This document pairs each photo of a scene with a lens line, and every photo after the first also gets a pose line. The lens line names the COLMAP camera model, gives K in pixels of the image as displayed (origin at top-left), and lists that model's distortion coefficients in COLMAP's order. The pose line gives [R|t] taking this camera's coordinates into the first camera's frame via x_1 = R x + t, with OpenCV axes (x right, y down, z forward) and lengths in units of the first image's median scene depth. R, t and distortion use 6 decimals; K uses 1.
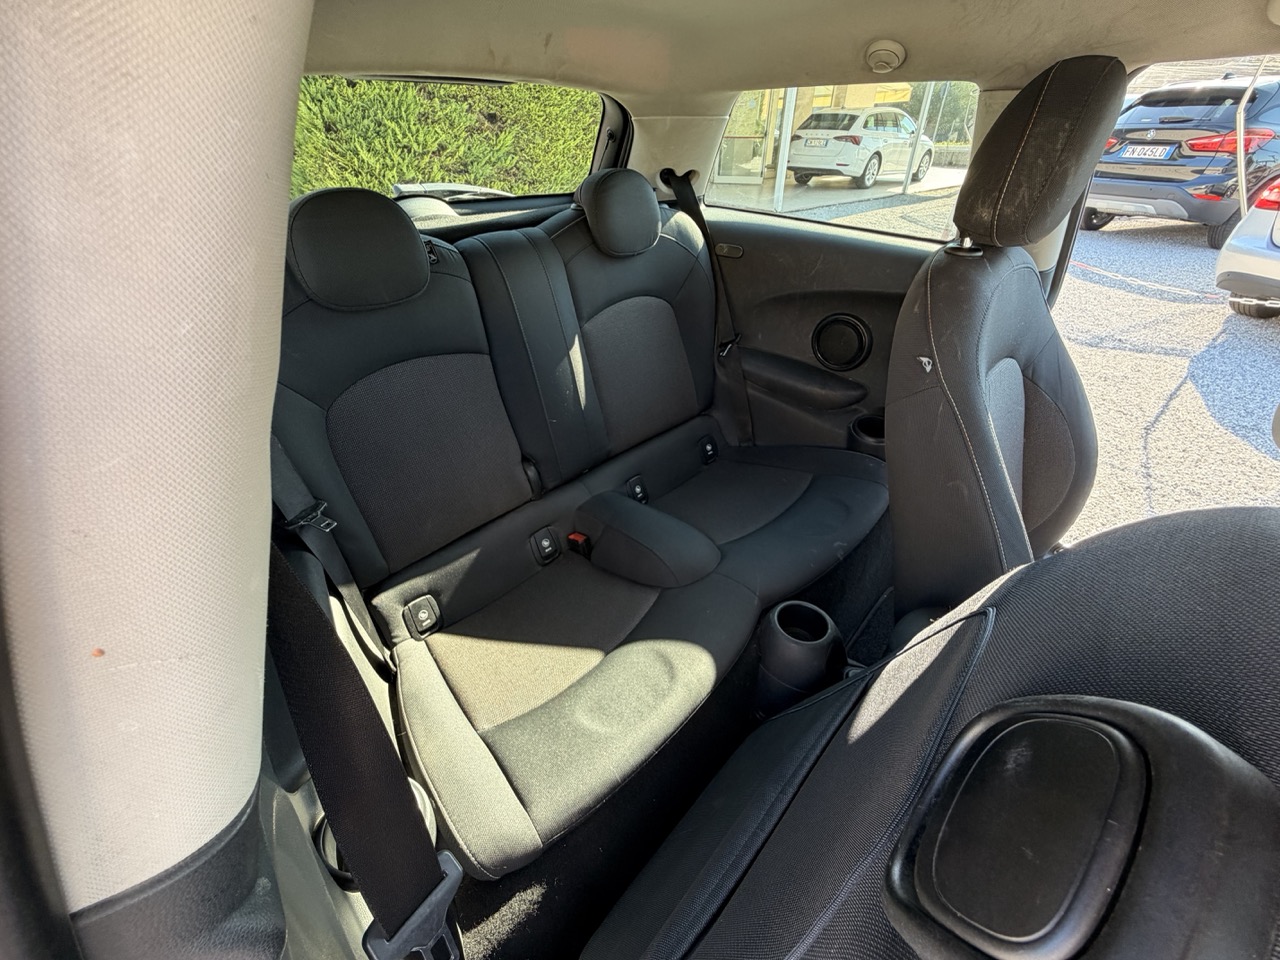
lens RADIAL K [[514.7, 0, 633.5], [0, 514.7, 475.5], [0, 0, 1]] dist [-0.002065, 0.000834]
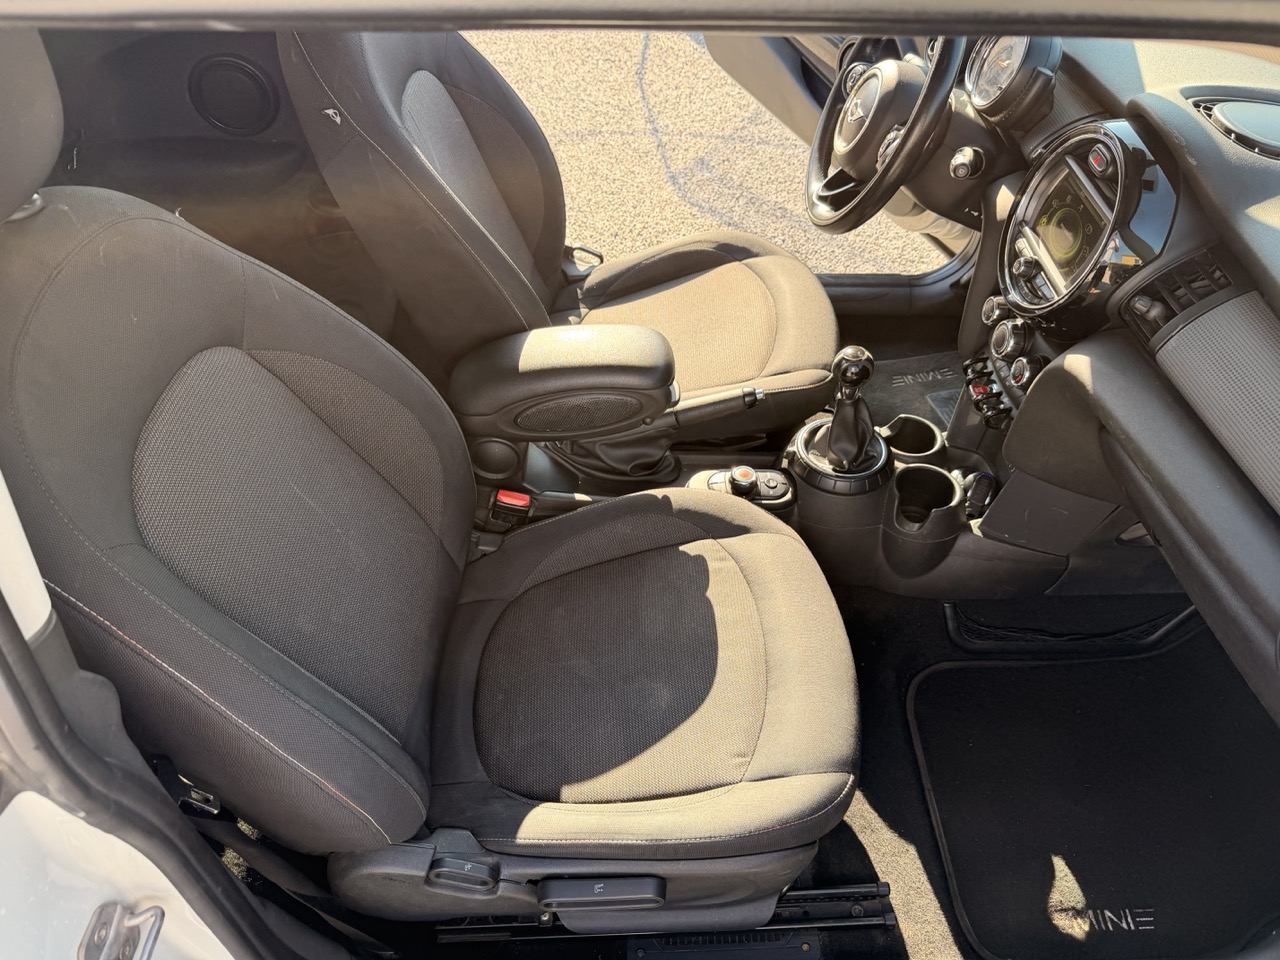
lens RADIAL K [[893.1, 0, 637.0], [0, 893.1, 483.3], [0, 0, 1]] dist [0.036367, -0.056947]
pose [[0.692998, -0.514733, 0.504781, -0.059791], [0.405589, 0.857217, 0.317297, 0.017032], [-0.596030, -0.015153, 0.802819, -0.177463]]
